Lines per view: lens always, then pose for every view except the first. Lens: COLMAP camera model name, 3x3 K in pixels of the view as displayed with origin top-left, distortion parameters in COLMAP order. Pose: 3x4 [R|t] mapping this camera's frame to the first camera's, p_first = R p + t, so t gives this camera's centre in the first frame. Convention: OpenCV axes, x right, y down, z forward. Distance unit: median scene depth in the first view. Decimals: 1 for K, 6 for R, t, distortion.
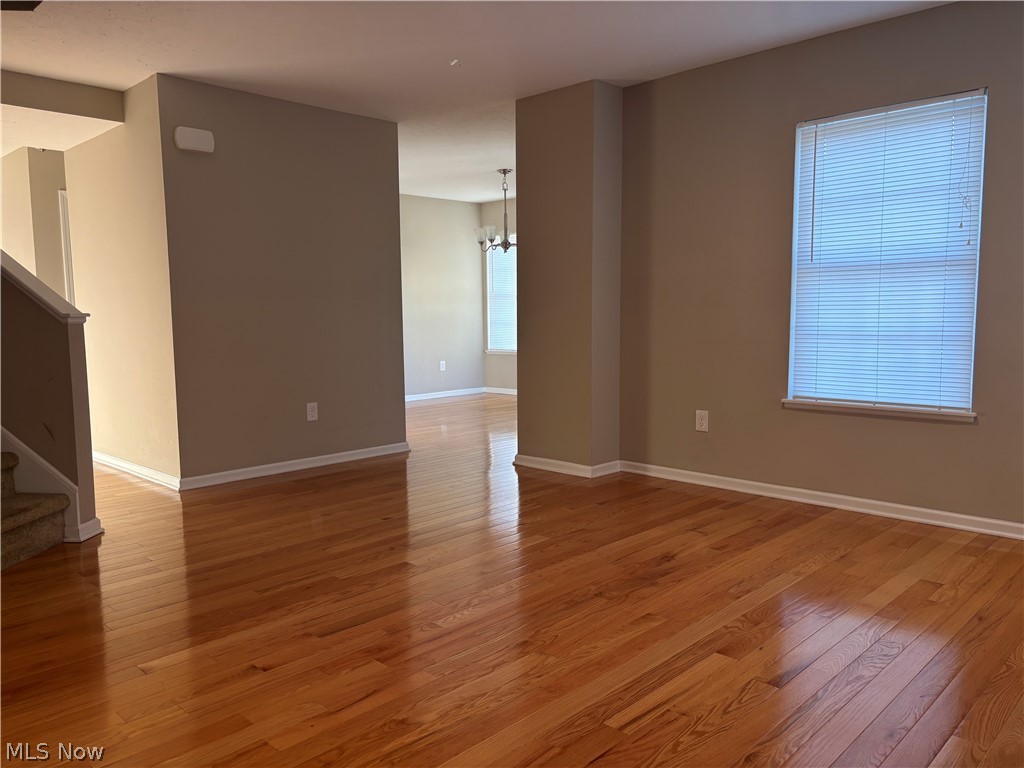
lens RADIAL K [[775.2, 0, 512.0], [0, 775.2, 384.0], [0, 0, 1]] dist [0.066263, -0.095833]
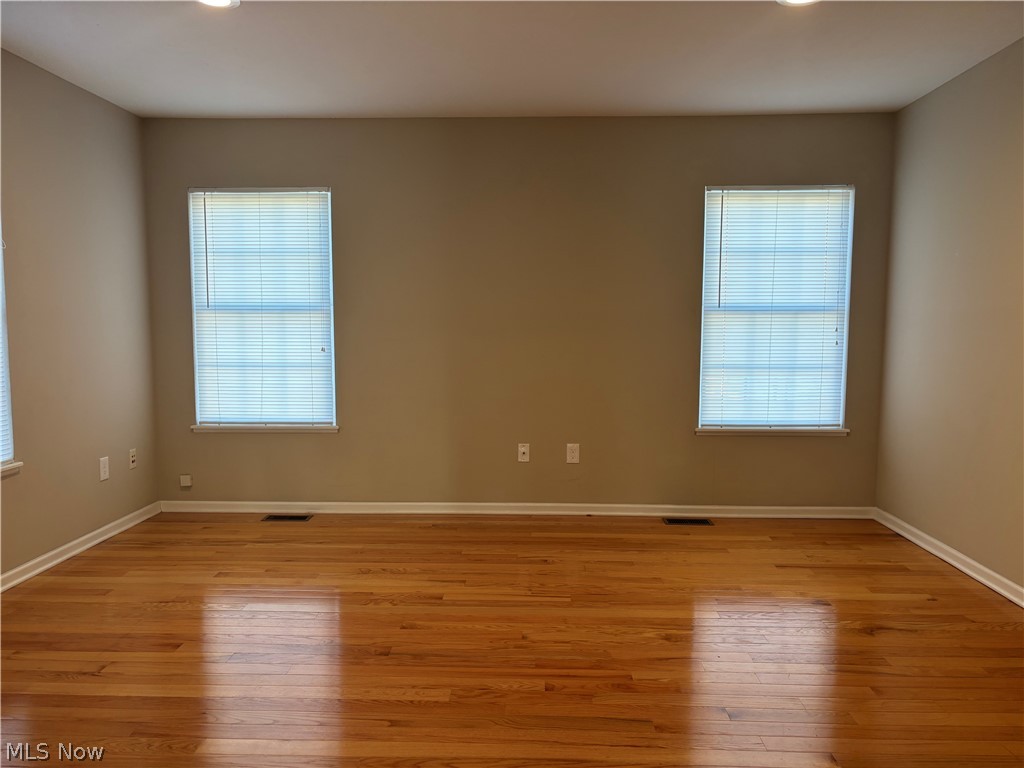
lens RADIAL K [[775.2, 0, 512.0], [0, 775.2, 384.0], [0, 0, 1]] dist [0.066263, -0.095833]
pose [[-0.667925, -0.054865, 0.742203, -0.734021], [0.076093, 0.987018, 0.141441, -0.200539], [-0.740328, 0.150949, -0.655079, 1.522749]]
